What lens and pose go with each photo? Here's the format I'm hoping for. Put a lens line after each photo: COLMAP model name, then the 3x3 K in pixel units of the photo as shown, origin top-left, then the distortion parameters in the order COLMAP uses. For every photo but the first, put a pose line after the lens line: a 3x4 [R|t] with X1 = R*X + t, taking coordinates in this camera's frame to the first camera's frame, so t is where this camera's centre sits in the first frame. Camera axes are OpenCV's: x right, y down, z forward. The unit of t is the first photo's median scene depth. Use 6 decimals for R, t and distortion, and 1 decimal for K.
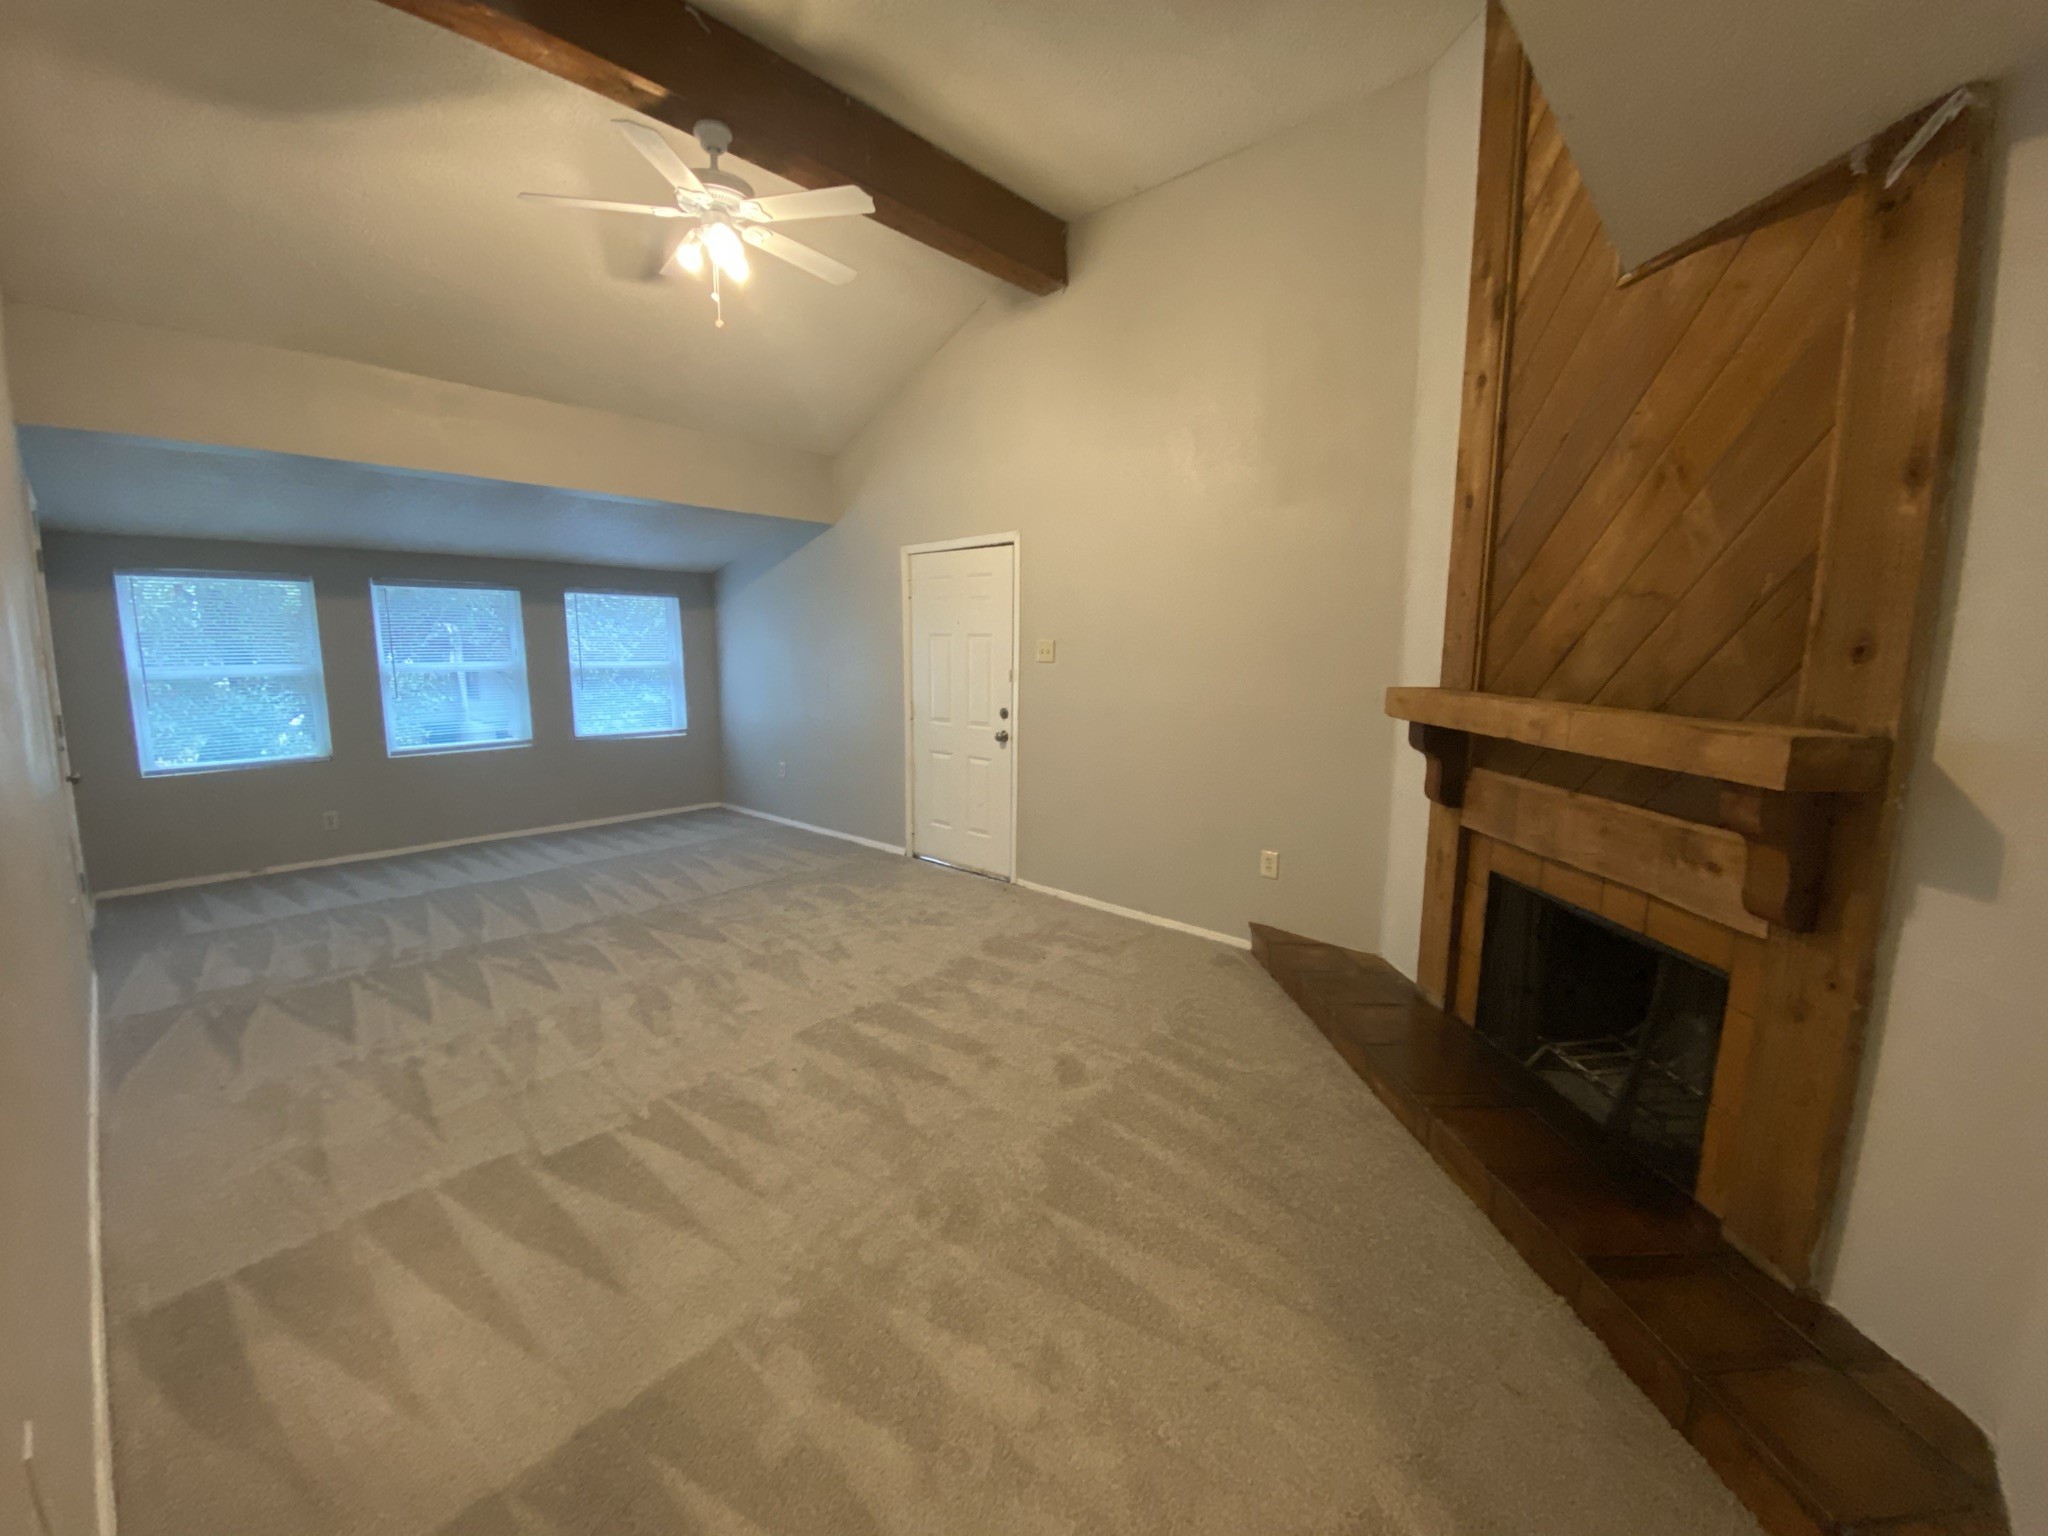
lens RADIAL K [[810.9, 0, 1024.0], [0, 810.9, 768.0], [0, 0, 1]] dist [0.012667, -0.016188]
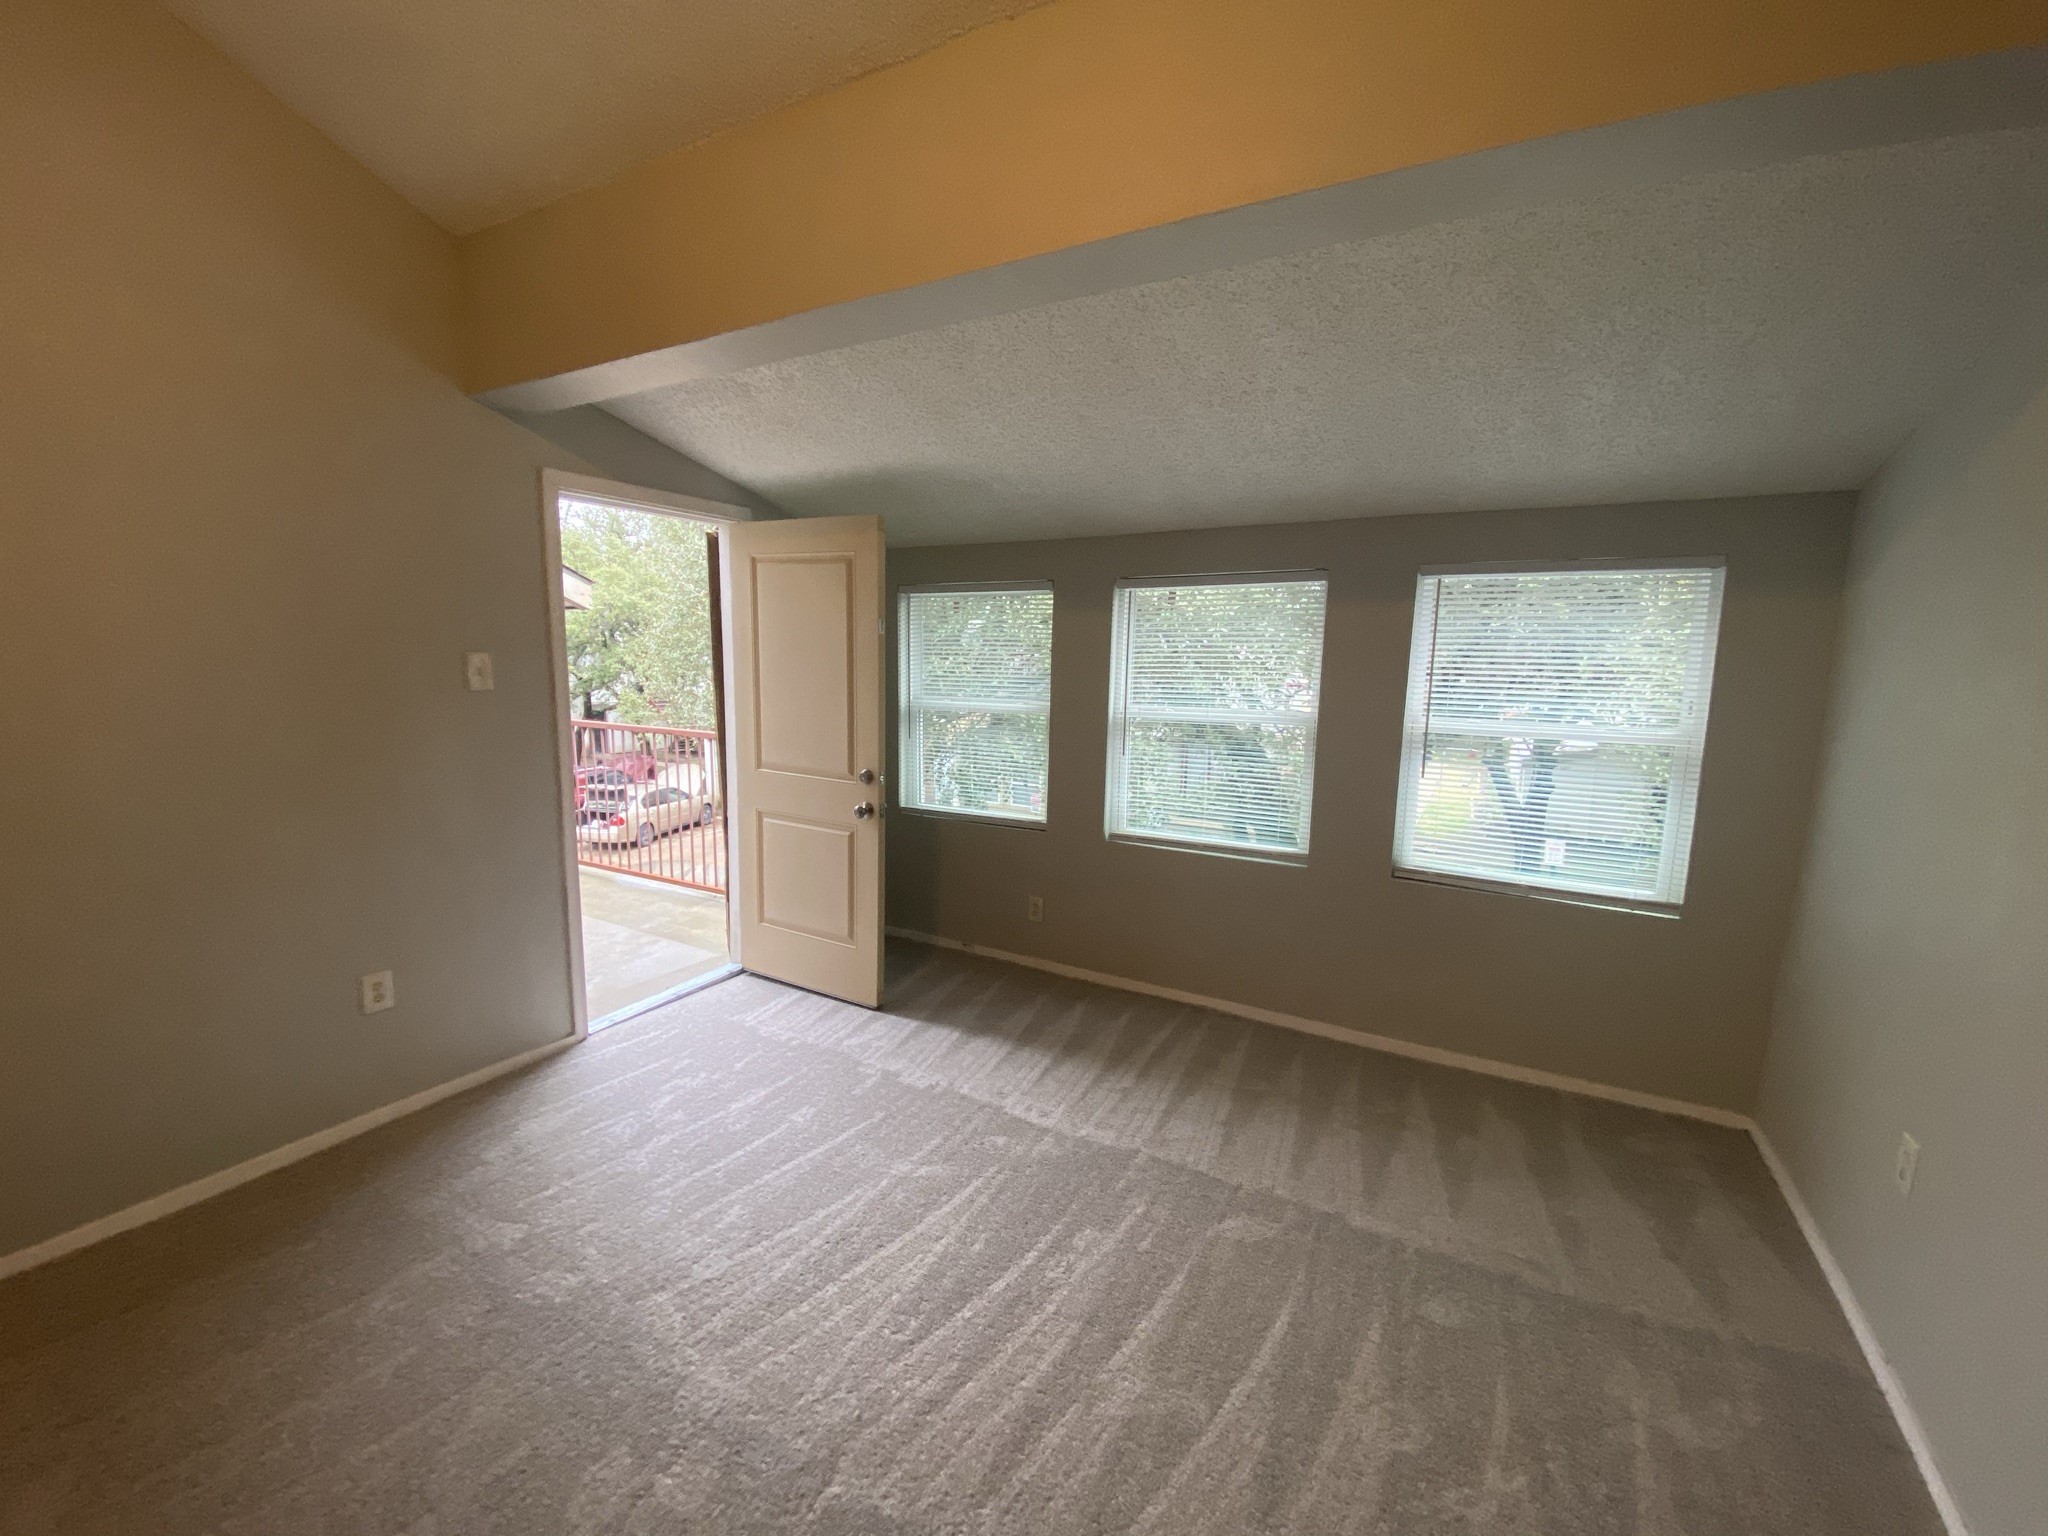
lens RADIAL K [[829.4, 0, 1012.1], [0, 829.4, 771.0], [0, 0, 1]] dist [0.035966, -0.031002]
pose [[0.222470, 0.130070, -0.966224, -0.253749], [-0.160330, 0.982448, 0.095338, -0.240733], [0.961666, 0.133705, 0.239420, 1.448002]]
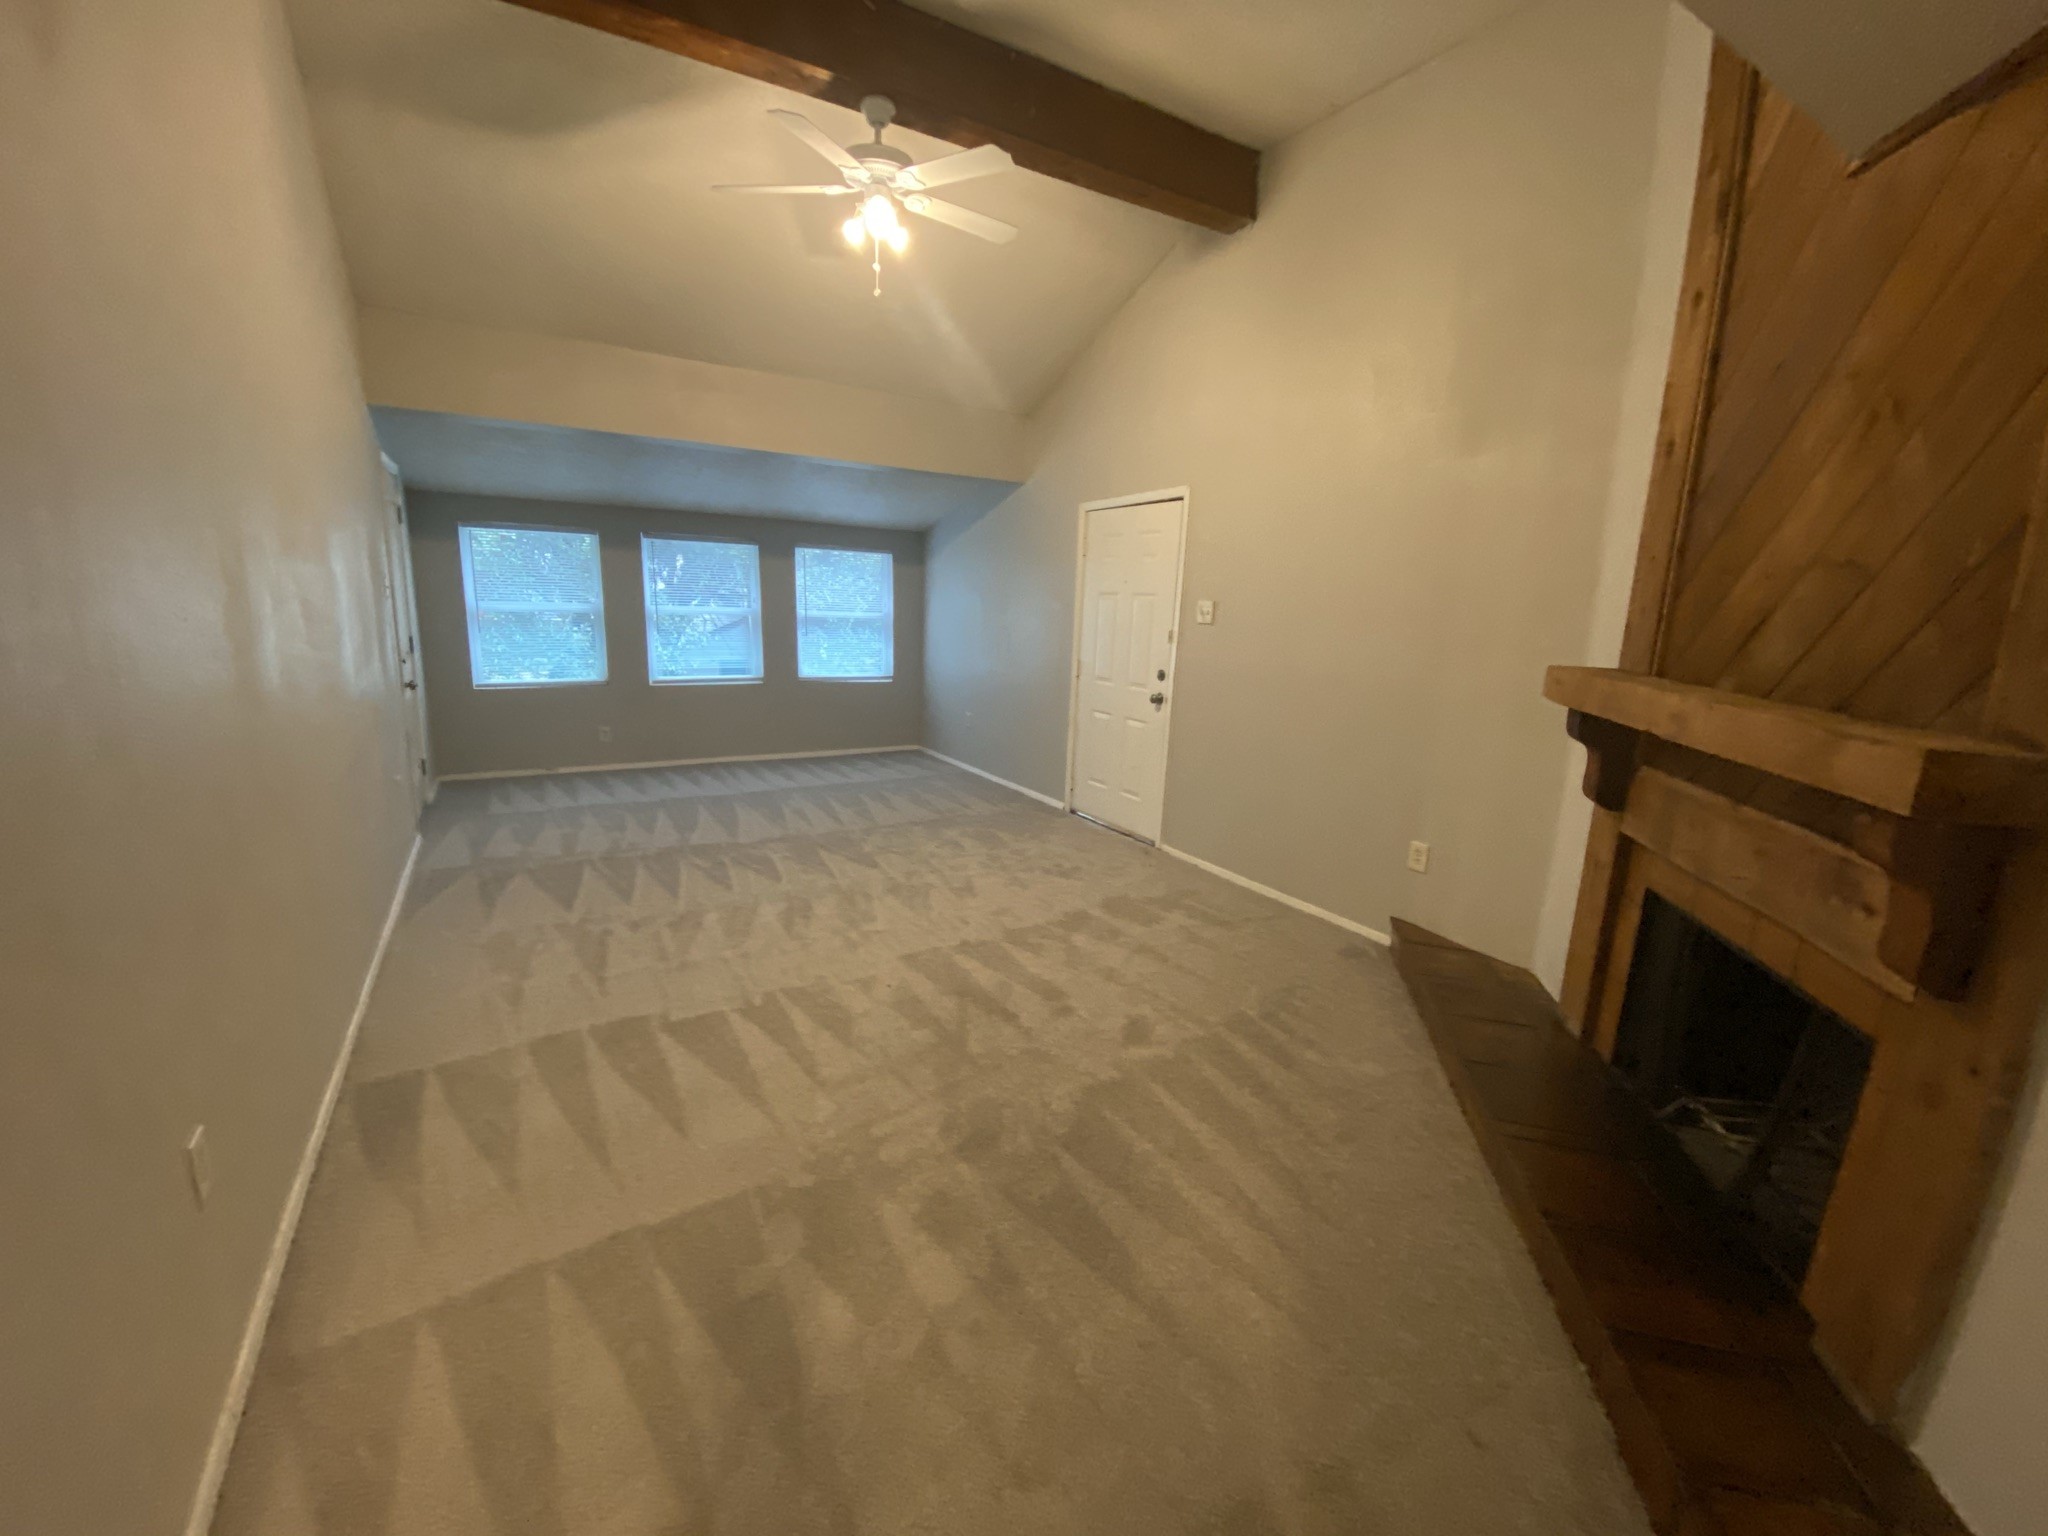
lens RADIAL K [[810.9, 0, 1024.0], [0, 810.9, 768.0], [0, 0, 1]] dist [0.012667, -0.016188]
pose [[0.957945, 0.085482, -0.273924, 0.155486], [-0.072185, 0.995687, 0.058280, -0.001080], [0.277724, -0.036055, 0.959984, 0.005622]]
